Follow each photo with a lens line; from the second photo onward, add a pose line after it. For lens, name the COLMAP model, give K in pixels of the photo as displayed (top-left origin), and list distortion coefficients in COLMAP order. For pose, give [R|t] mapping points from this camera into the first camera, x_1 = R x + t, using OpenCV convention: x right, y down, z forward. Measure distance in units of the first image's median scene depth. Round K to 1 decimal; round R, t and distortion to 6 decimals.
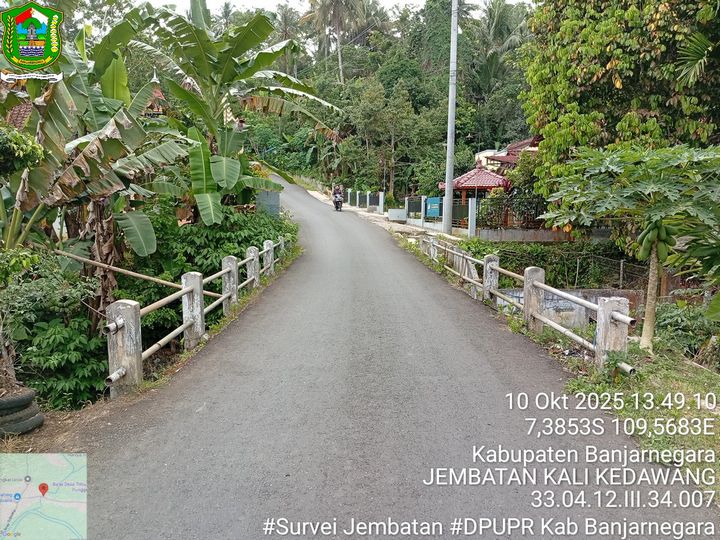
lens RADIAL K [[557.8, 0, 364.1], [0, 557.8, 267.8], [0, 0, 1]] dist [0.035507, -0.089215]
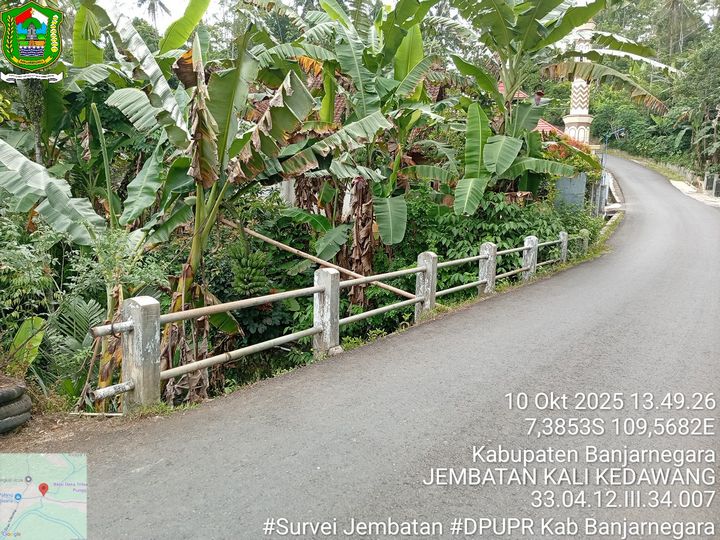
lens RADIAL K [[557.8, 0, 357.5], [0, 557.8, 270.8], [0, 0, 1]] dist [0.035507, -0.089215]
pose [[0.806084, 0.107808, -0.581899, 0.096525], [-0.093807, 0.994112, 0.054231, -0.017840], [0.584319, 0.010872, 0.811451, 0.179262]]
